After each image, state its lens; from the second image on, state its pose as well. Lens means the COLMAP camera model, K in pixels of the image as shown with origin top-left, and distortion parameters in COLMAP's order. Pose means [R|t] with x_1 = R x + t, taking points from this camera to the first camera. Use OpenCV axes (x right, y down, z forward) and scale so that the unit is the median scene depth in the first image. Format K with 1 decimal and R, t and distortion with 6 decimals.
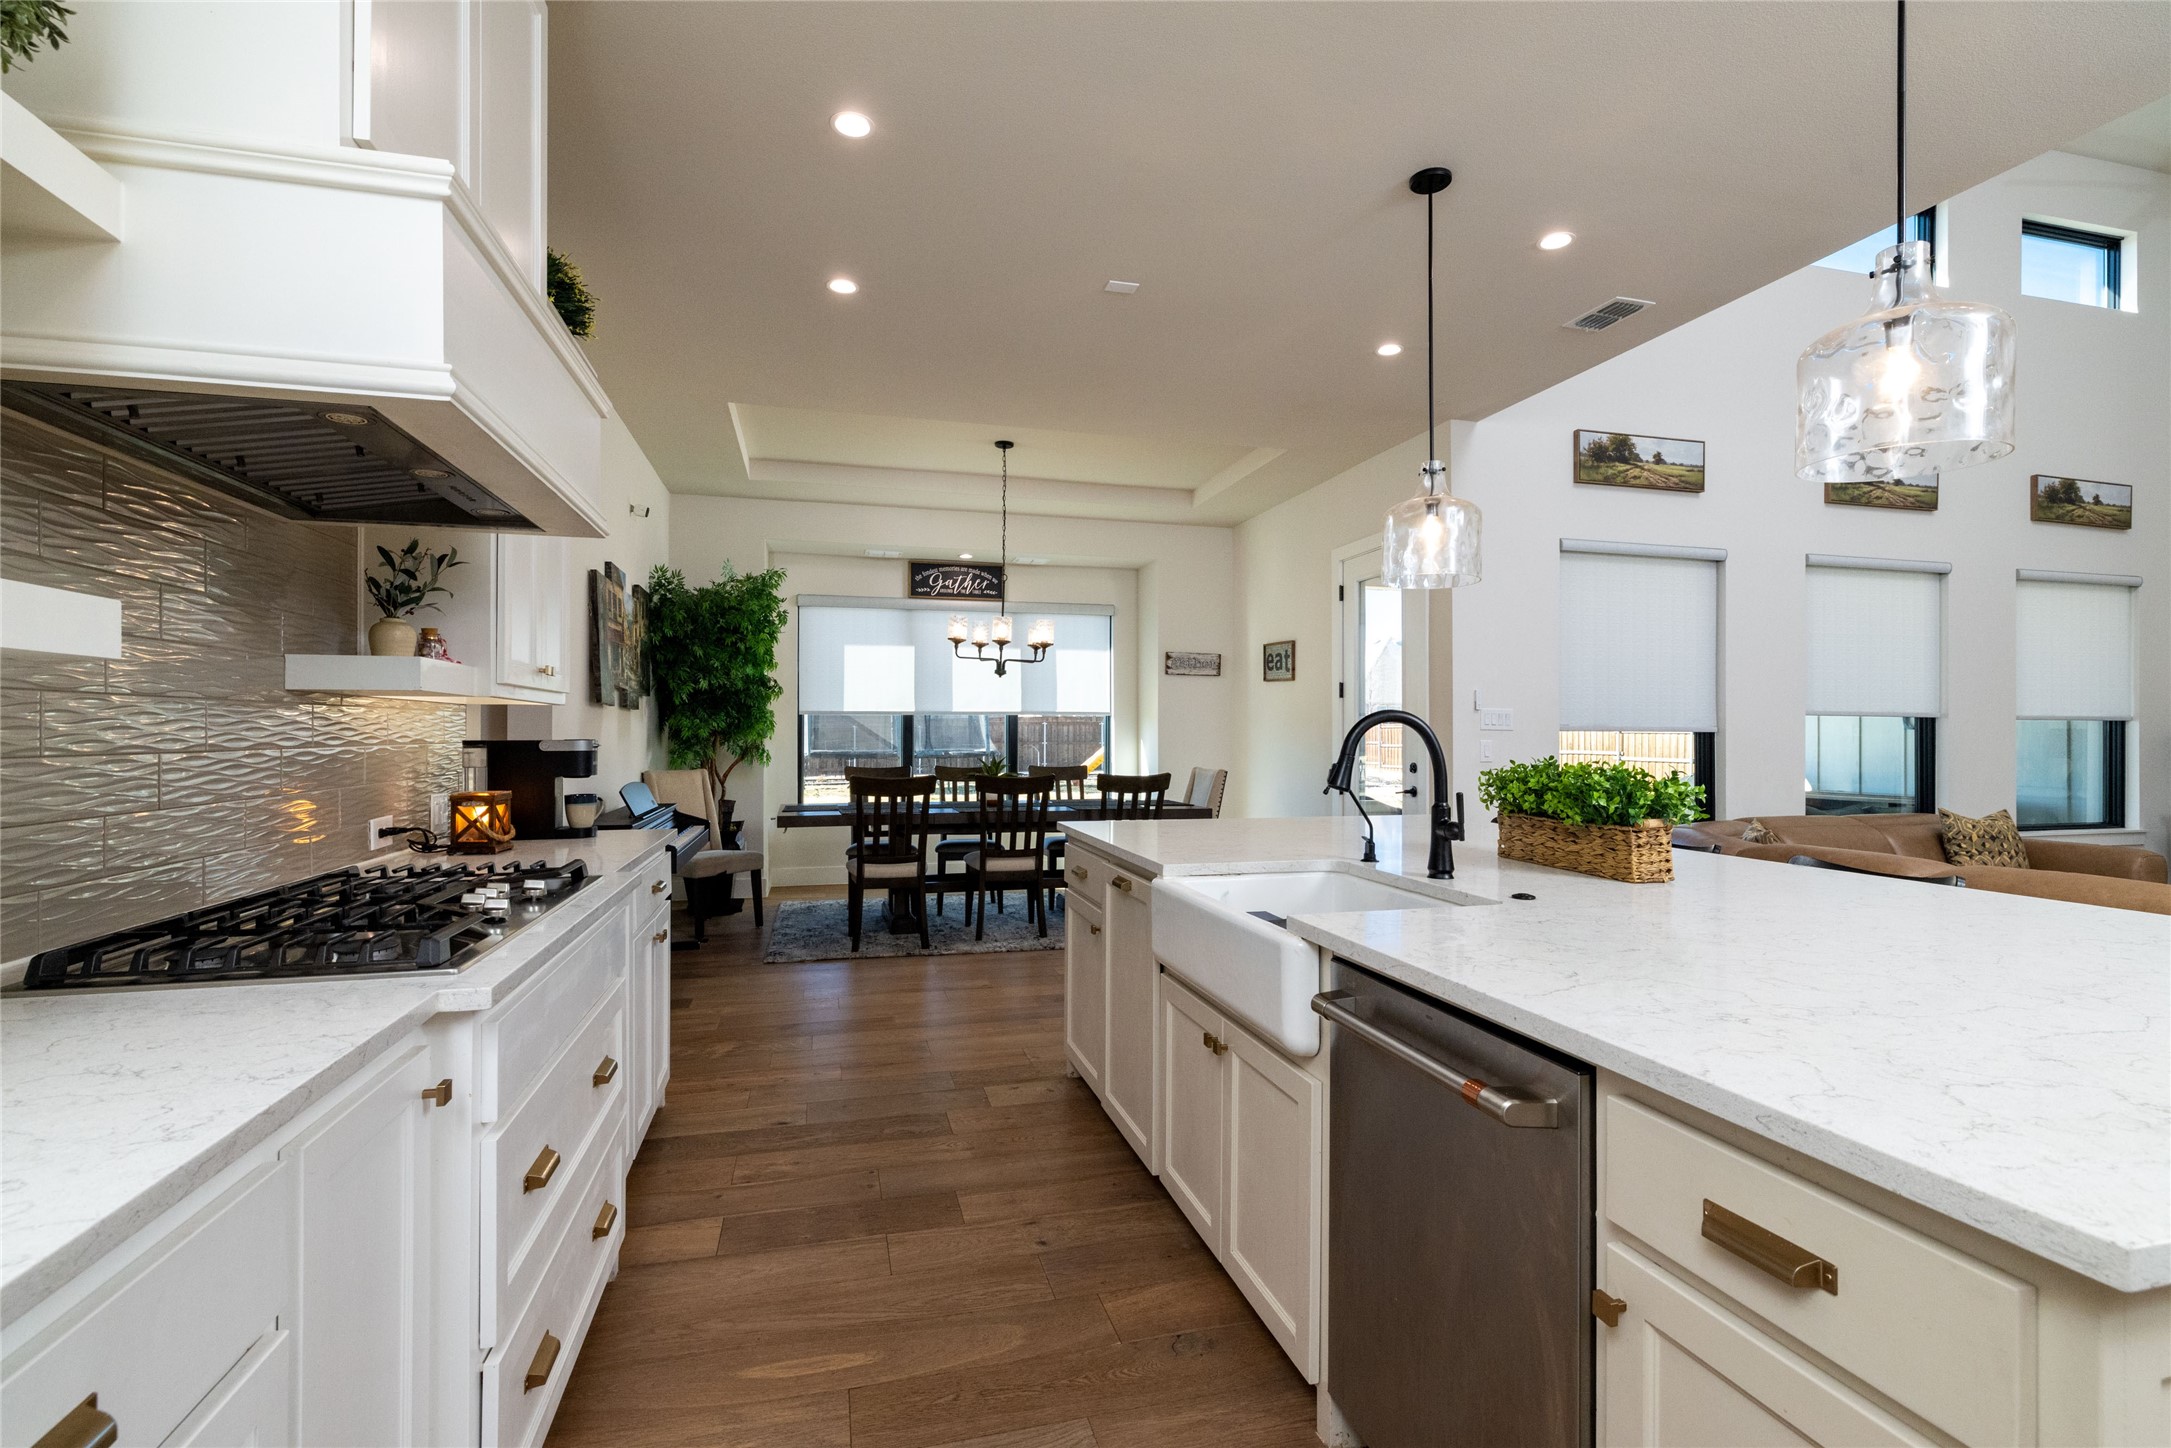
lens RADIAL K [[980.9, 0, 1069.6], [0, 980.9, 747.7], [0, 0, 1]] dist [0.014676, 0.000465]
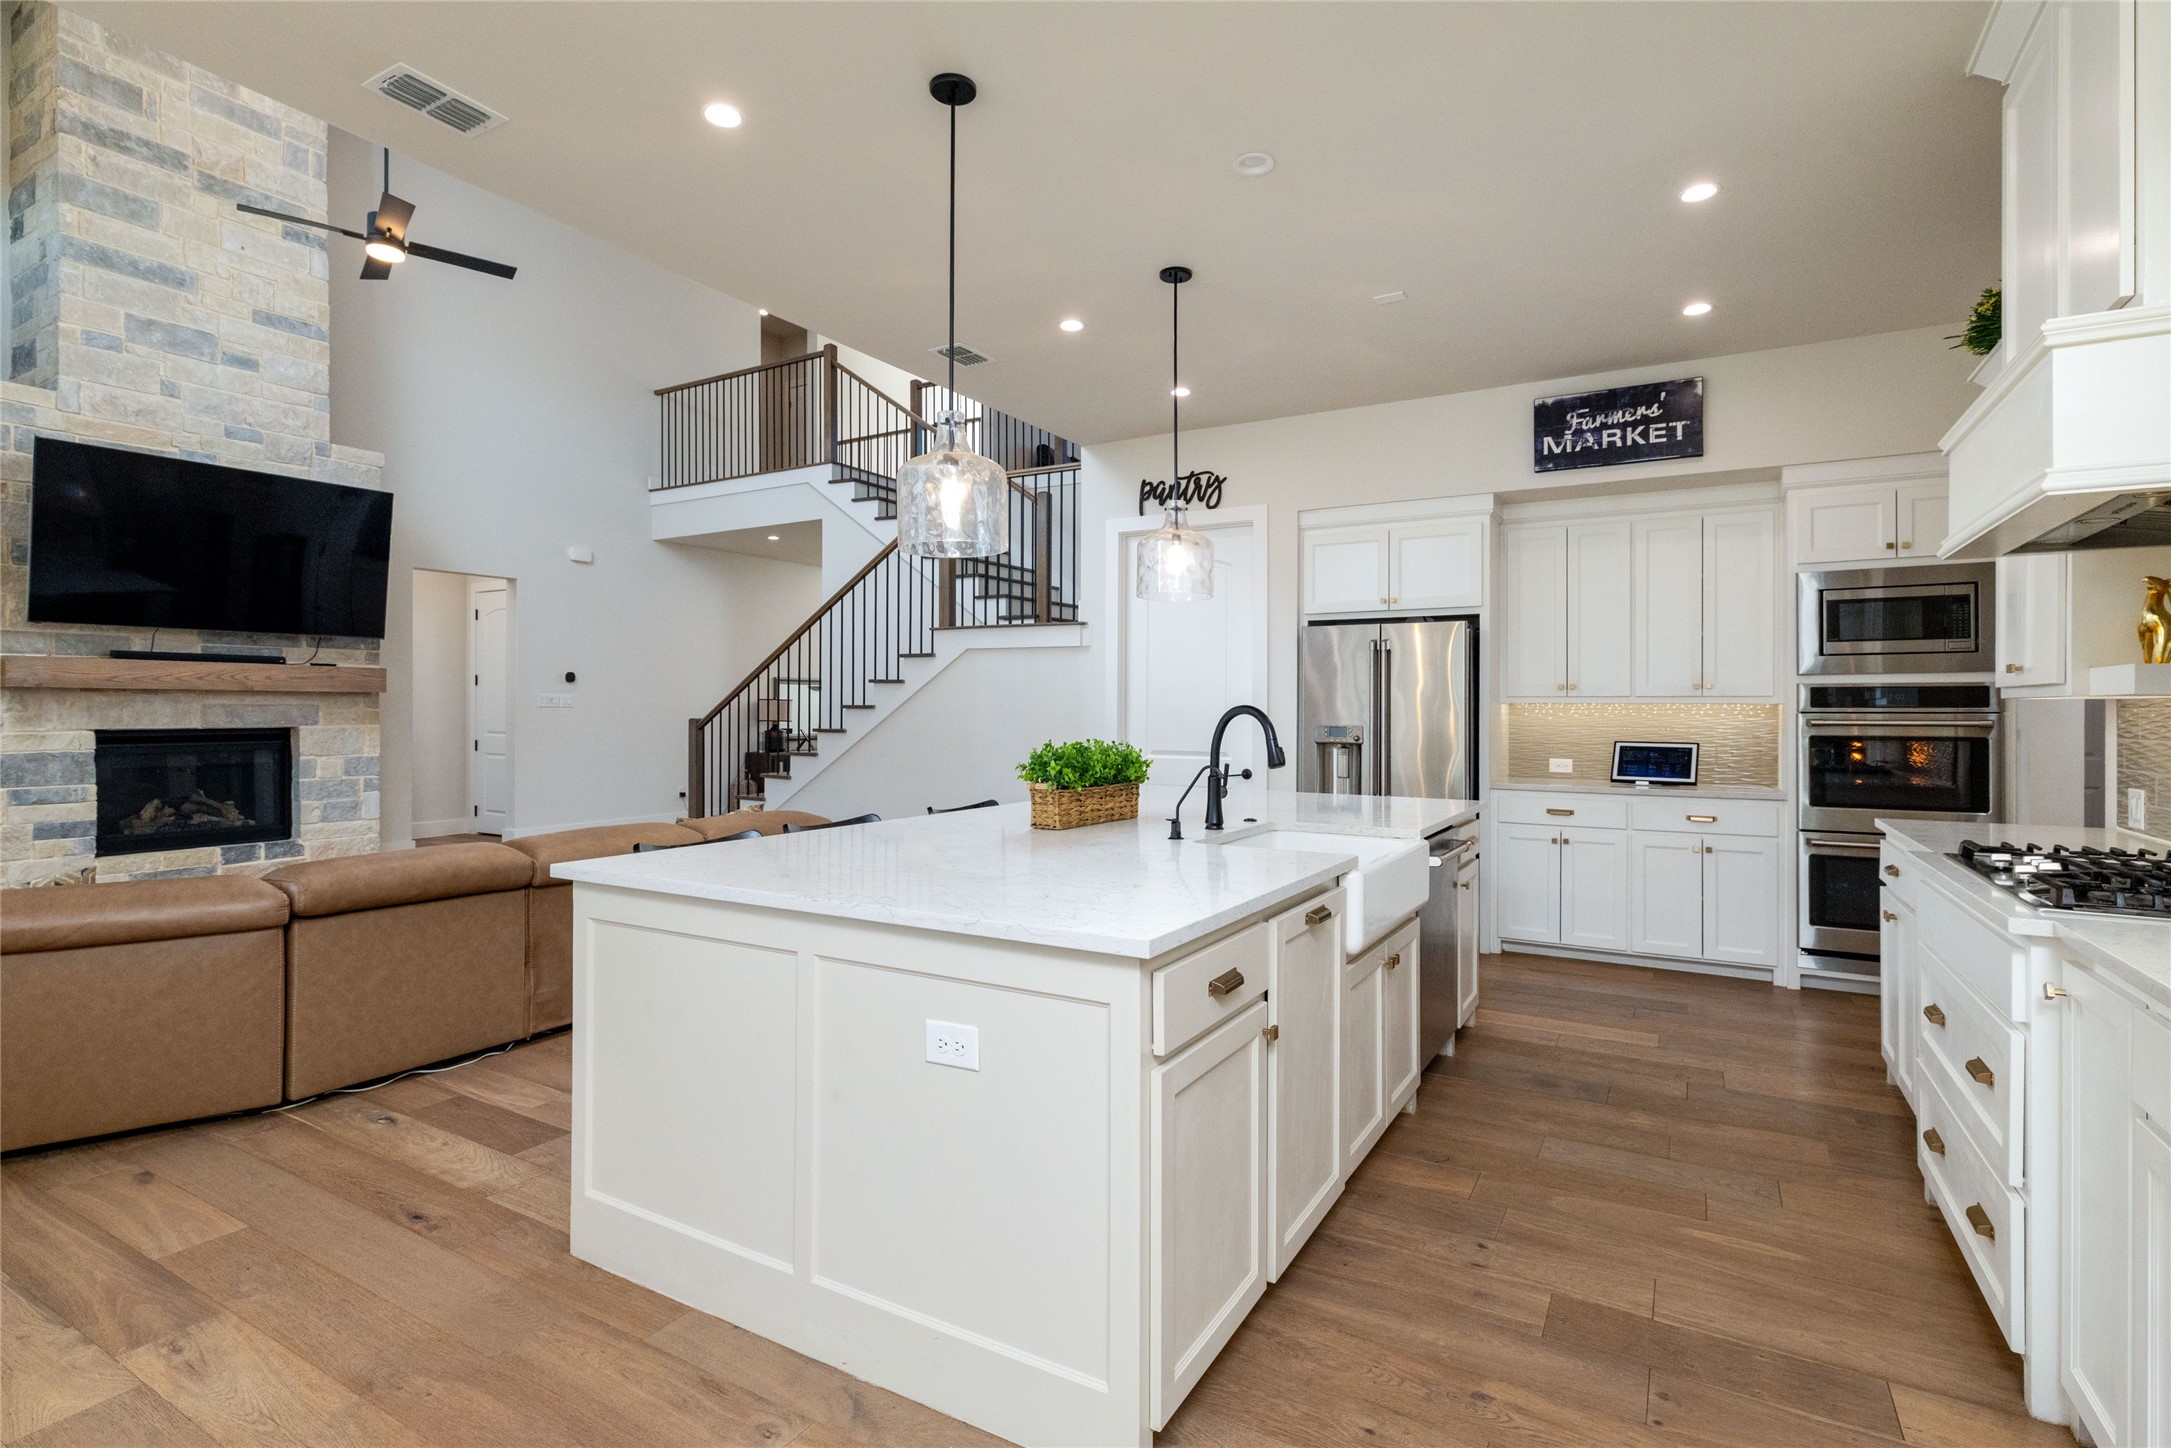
lens RADIAL K [[1038.1, 0, 1096.2], [0, 1038.1, 702.2], [0, 0, 1]] dist [-0.001569, 0.002540]
pose [[-0.722420, 0.000881, 0.691454, -0.169745], [0.006140, 0.999968, 0.005142, -0.018045], [-0.691427, 0.007960, -0.722402, 0.730181]]
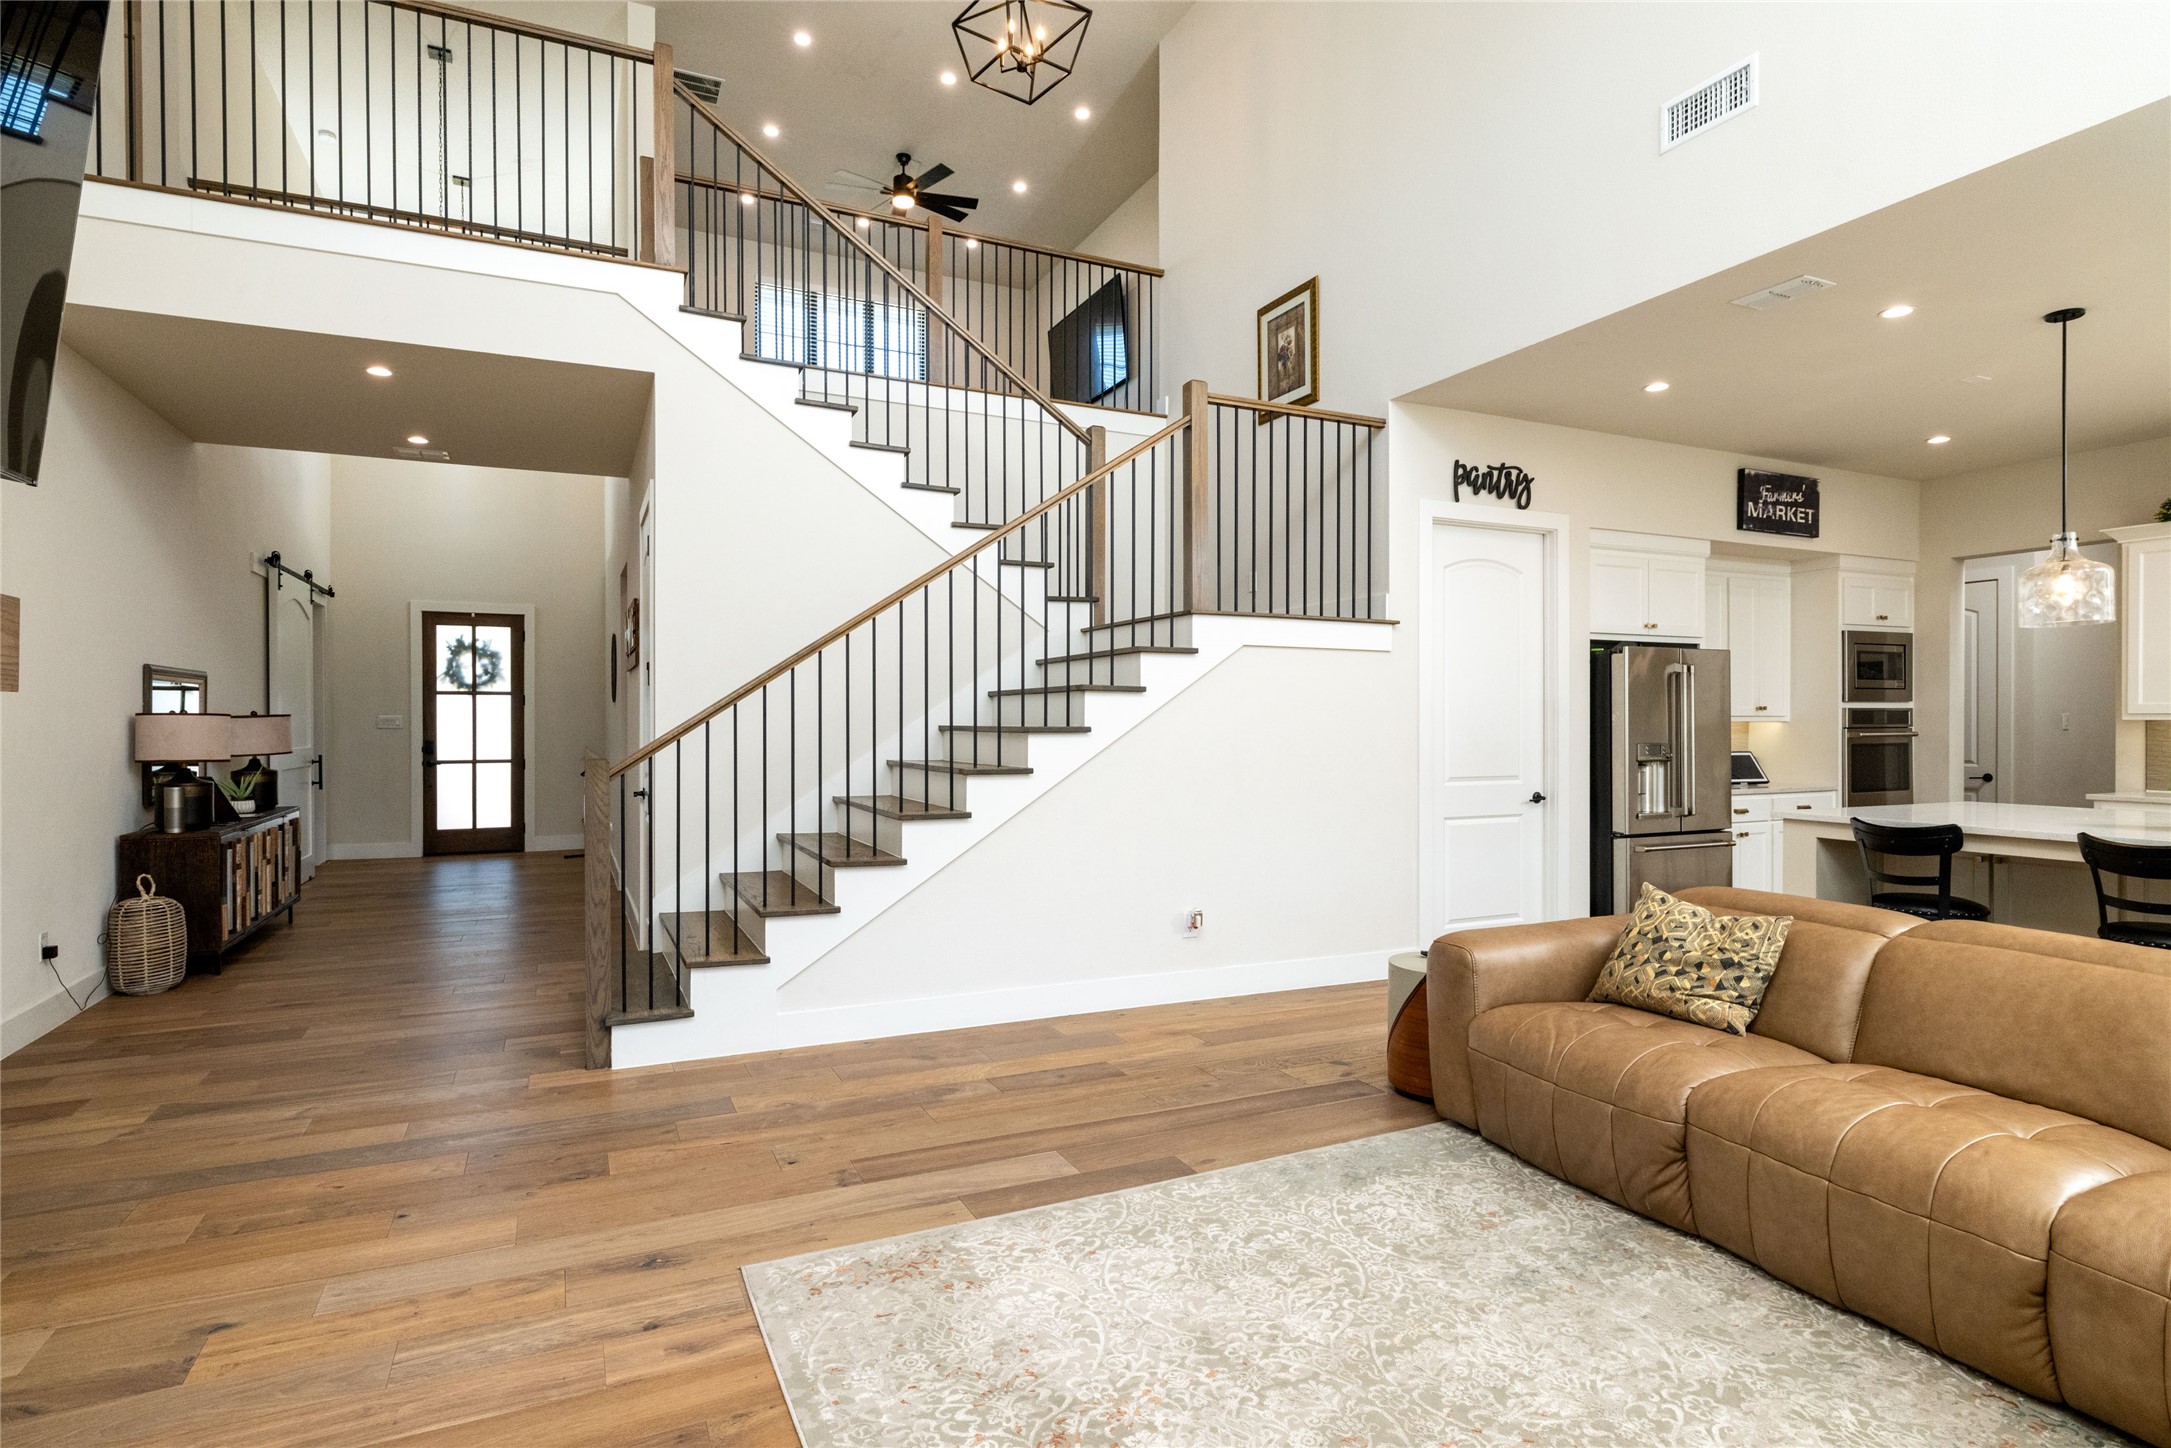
lens RADIAL K [[1159.4, 0, 1091.6], [0, 1159.4, 742.2], [0, 0, 1]] dist [0.007639, -0.003617]
pose [[-0.978333, 0.007660, -0.206895, 0.974125], [0.005335, 0.999916, 0.011794, -0.007990], [0.206968, 0.010434, -0.978292, 0.847286]]
